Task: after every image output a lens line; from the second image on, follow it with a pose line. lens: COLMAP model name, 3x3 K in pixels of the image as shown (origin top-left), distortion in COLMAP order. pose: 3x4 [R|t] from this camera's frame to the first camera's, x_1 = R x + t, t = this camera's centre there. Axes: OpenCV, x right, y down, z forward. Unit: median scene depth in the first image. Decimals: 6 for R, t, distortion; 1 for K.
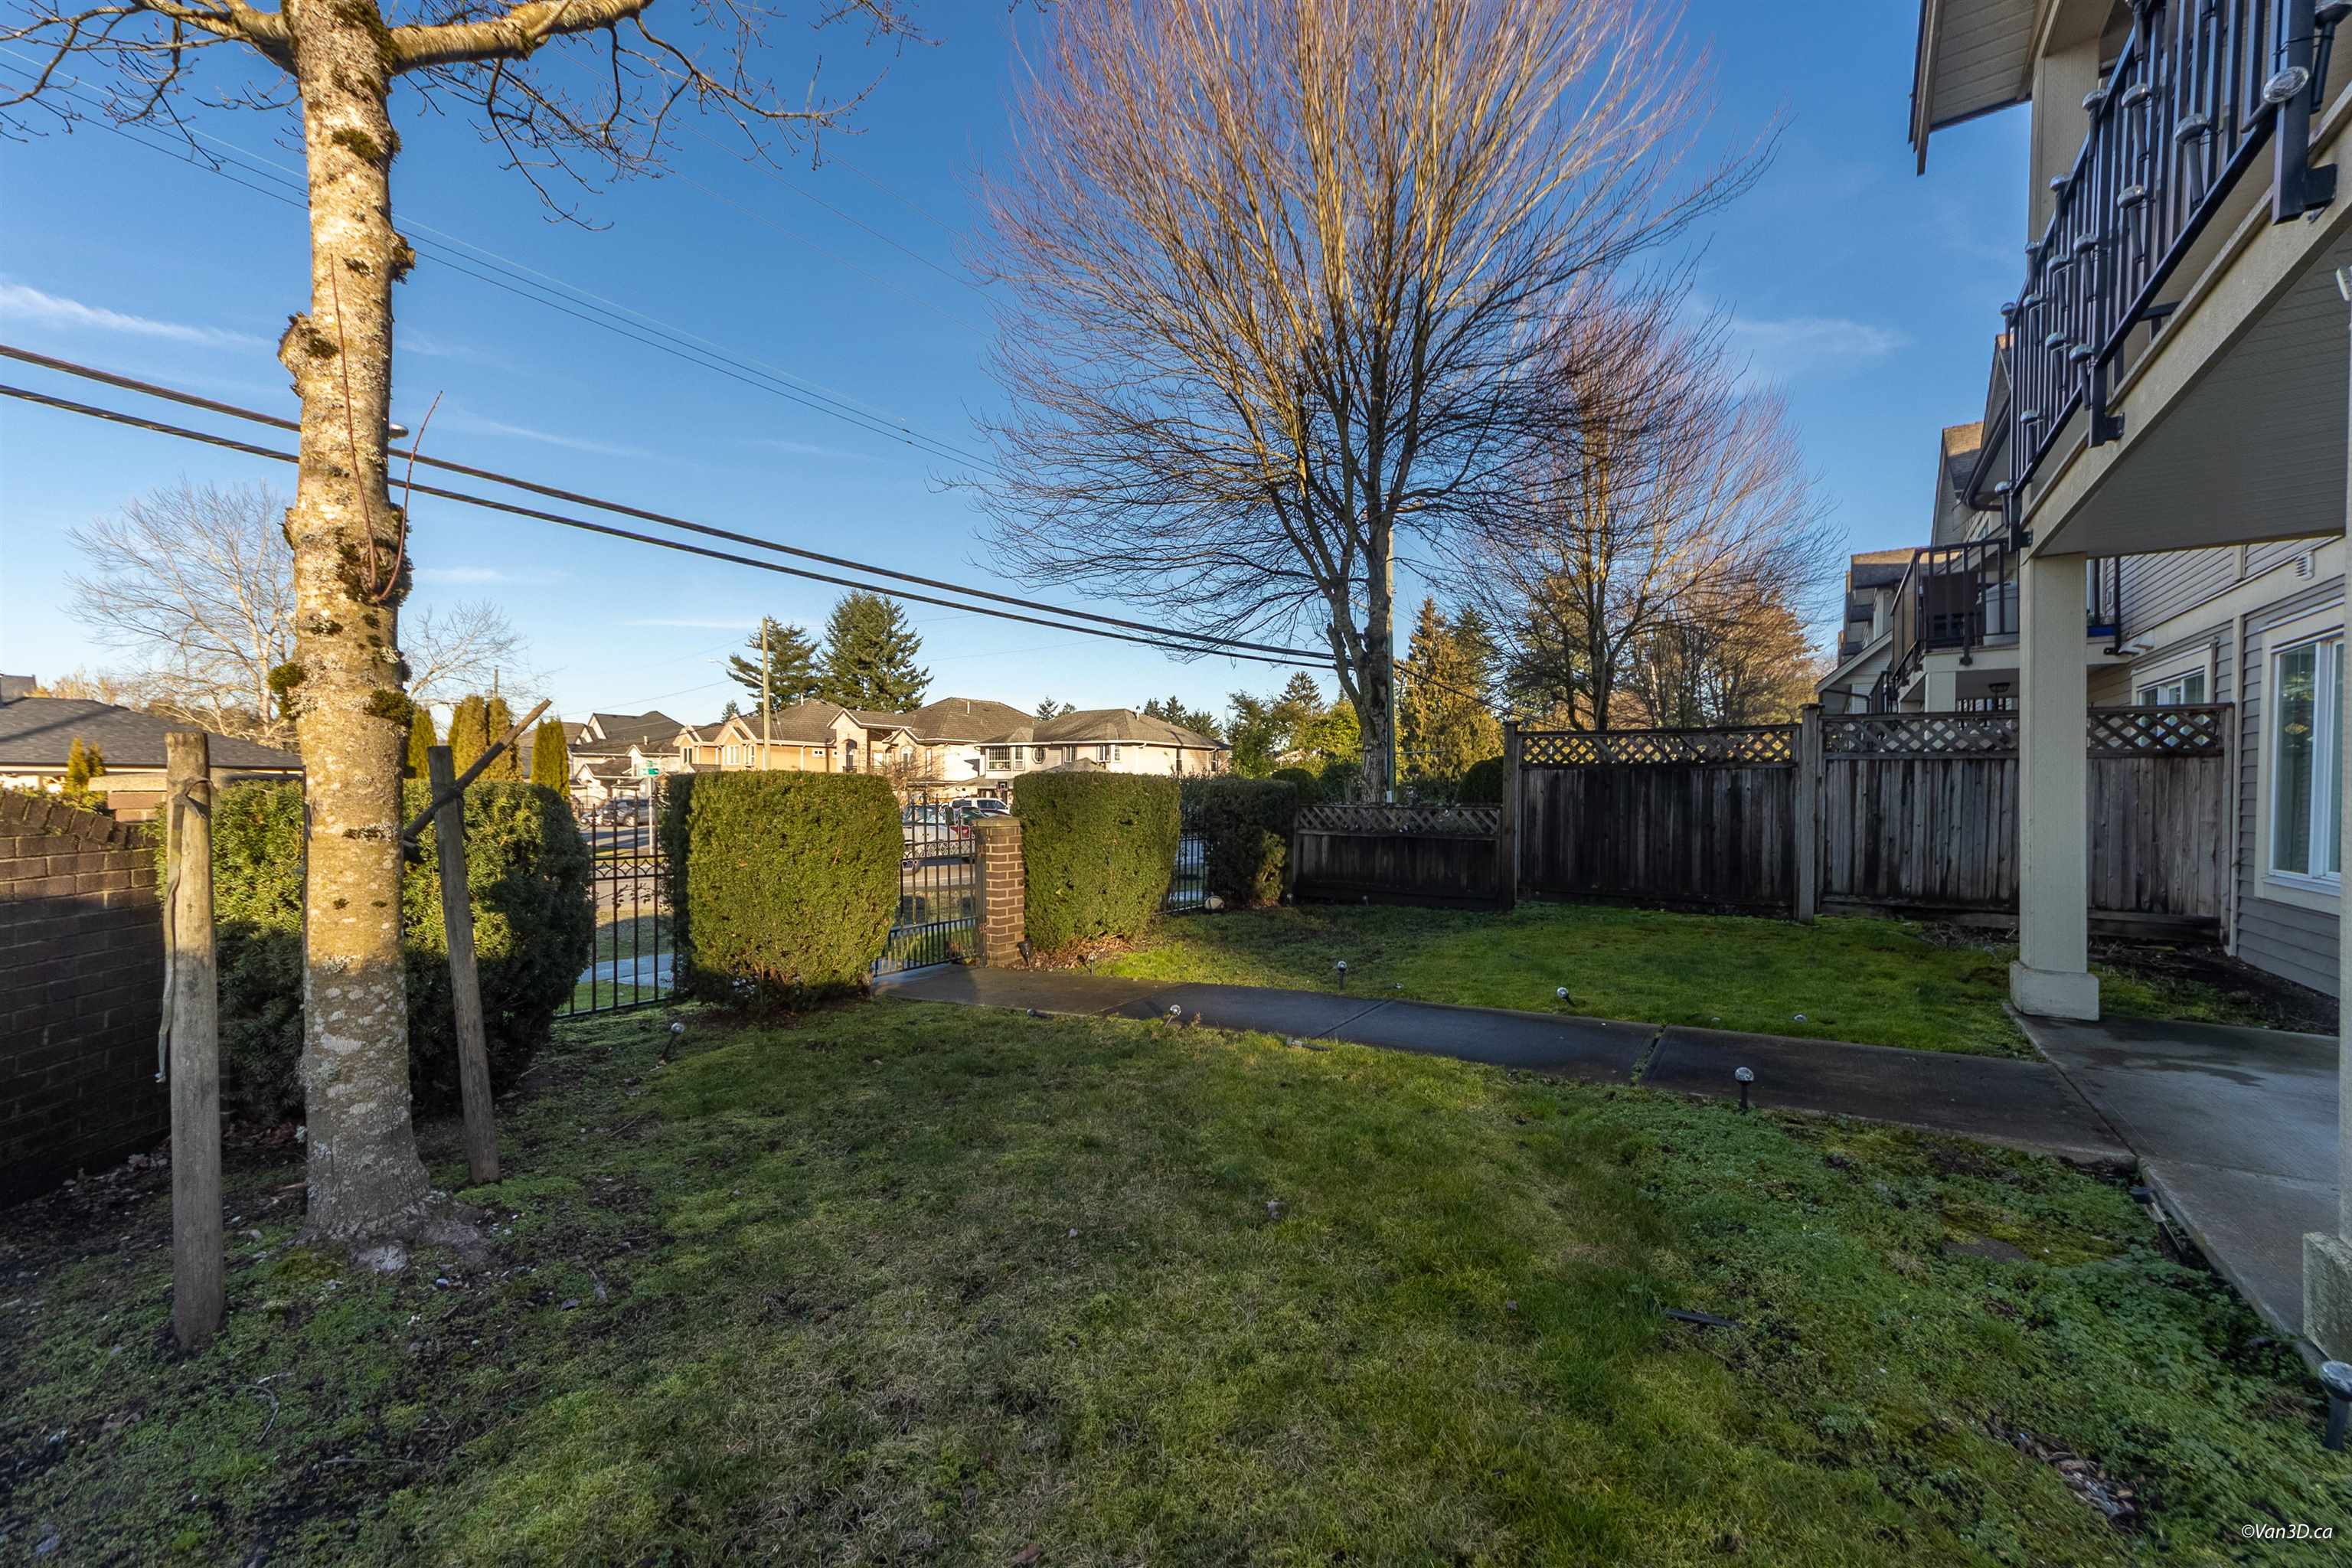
lens RADIAL K [[1061.5, 0, 1182.9], [0, 1061.5, 792.3], [0, 0, 1]] dist [0.004736, -0.002031]
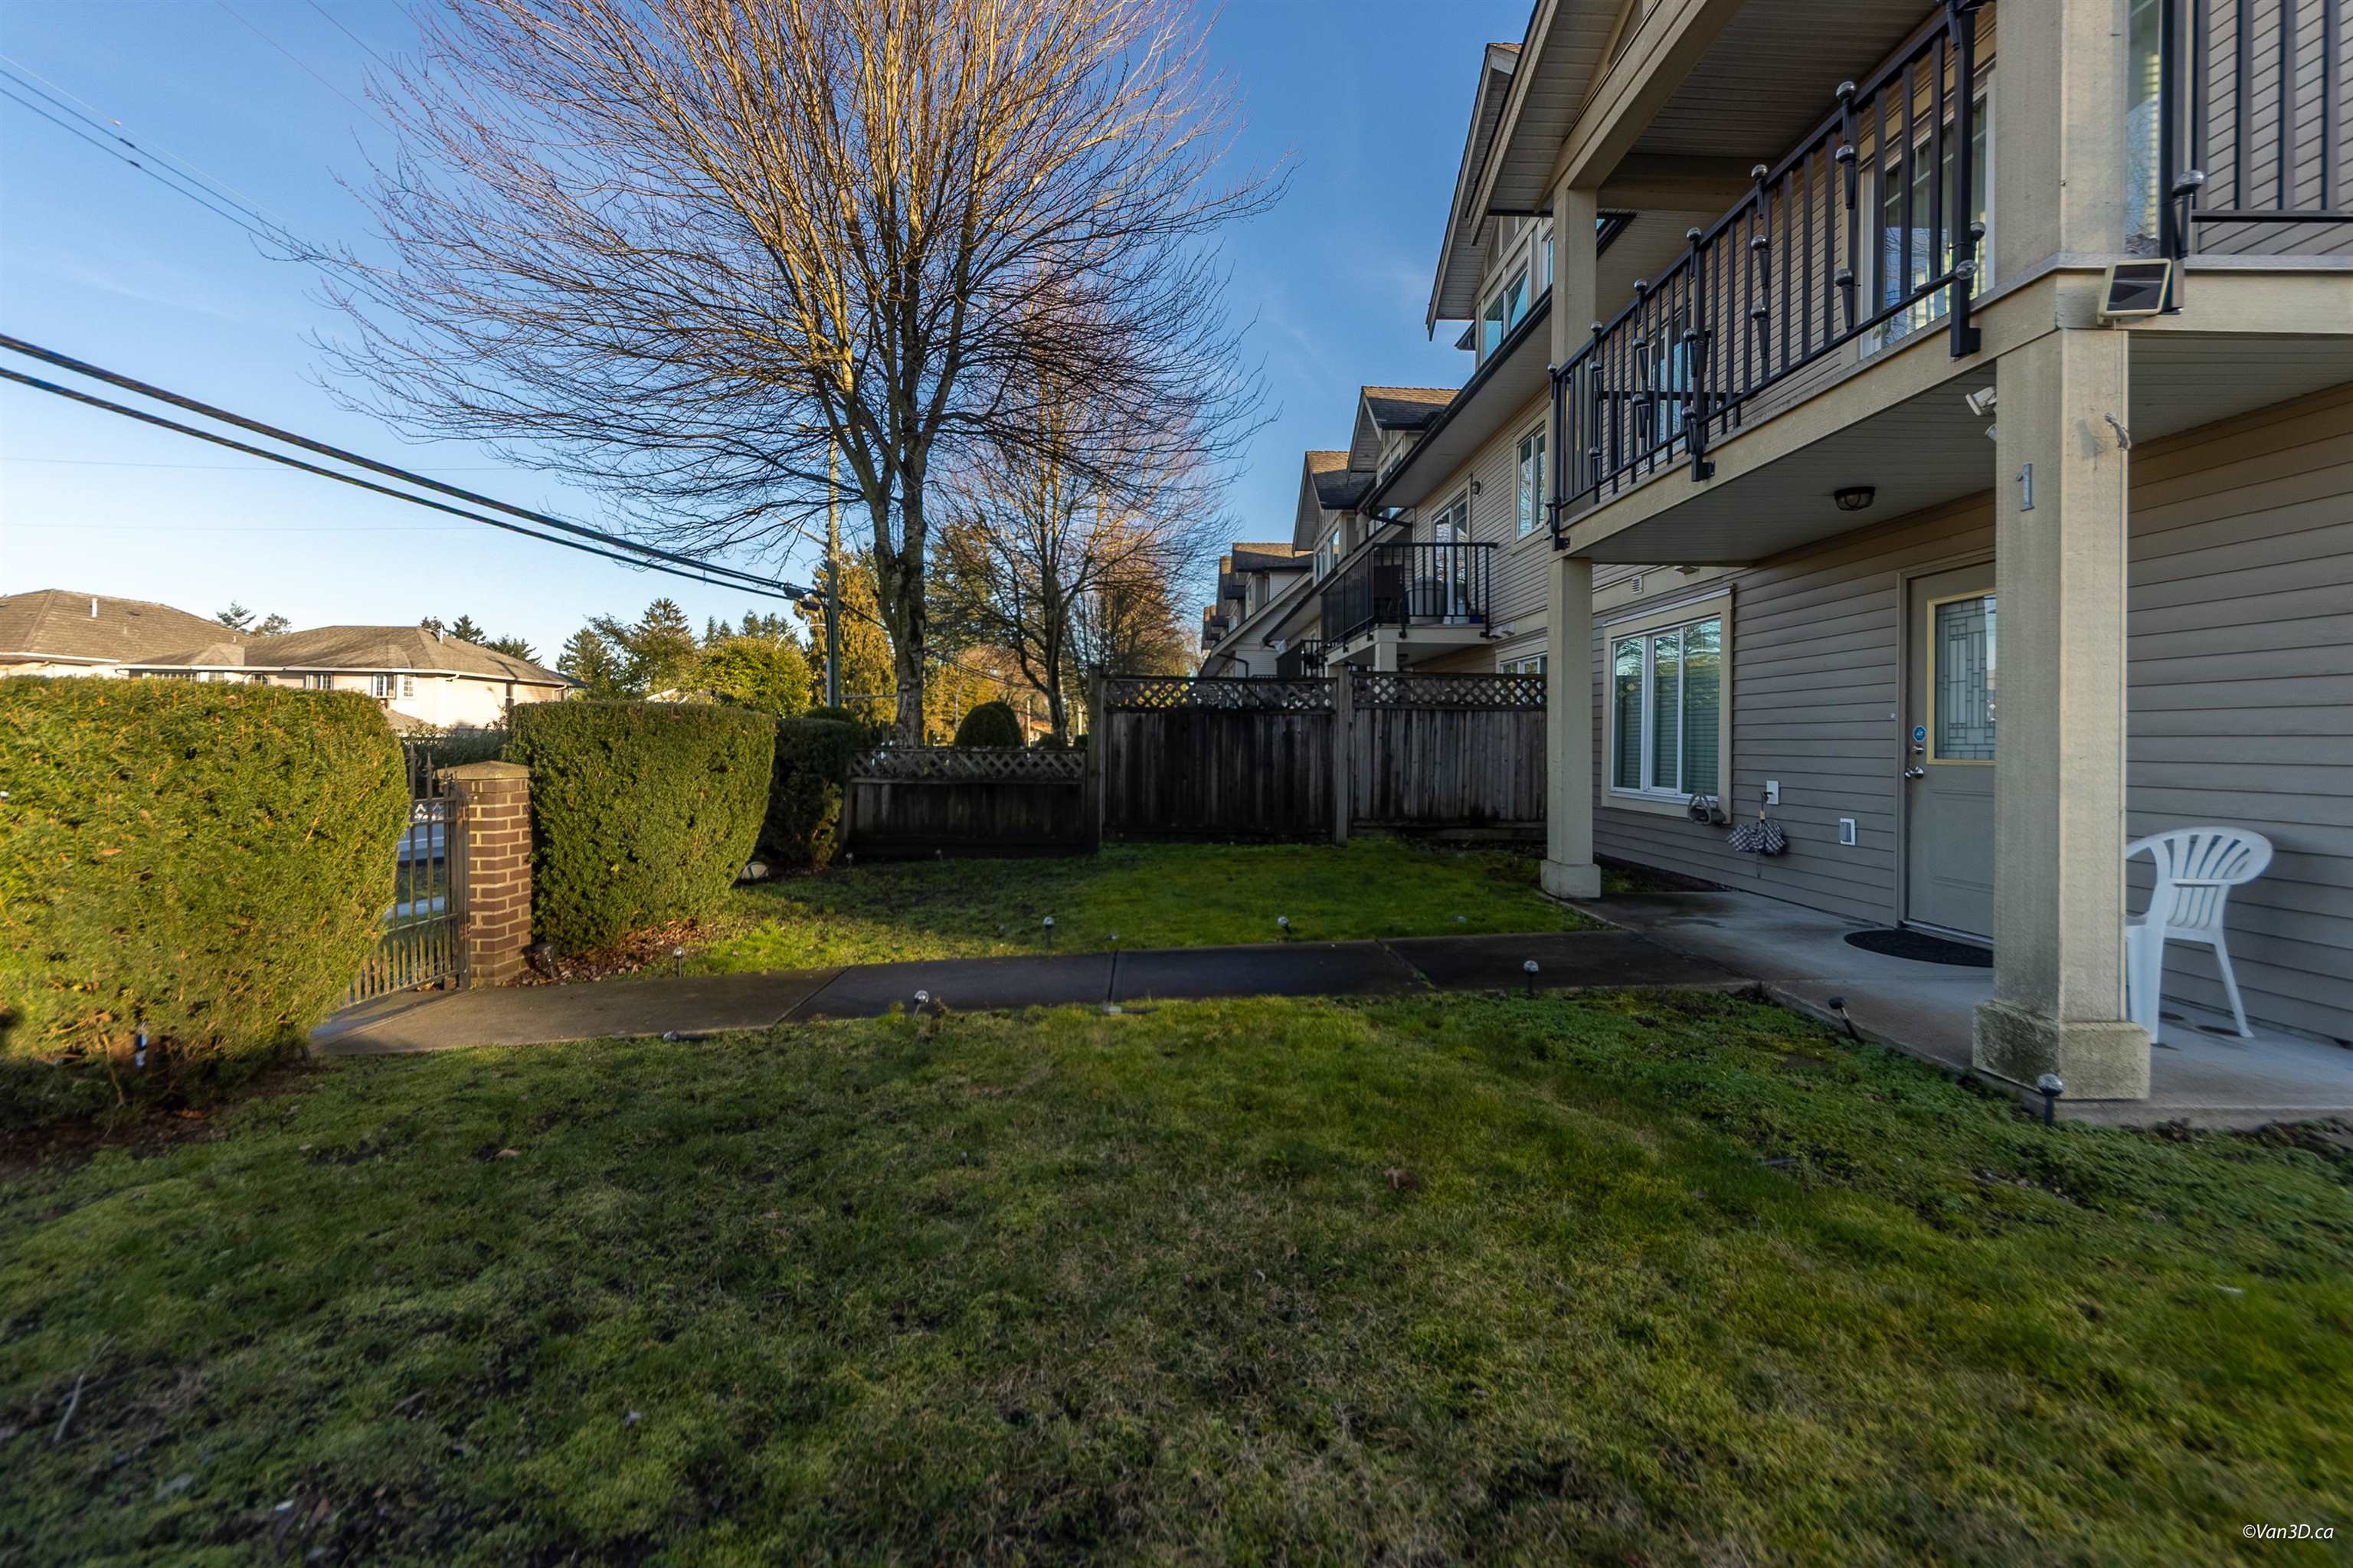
lens RADIAL K [[1062.0, 0, 1228.8], [0, 1062.0, 739.0], [0, 0, 1]] dist [0.004736, -0.002031]
pose [[0.755243, 0.004907, 0.655426, -0.274863], [0.000553, 0.999967, -0.008124, 0.013209], [-0.655444, 0.006498, 0.755216, 0.185788]]
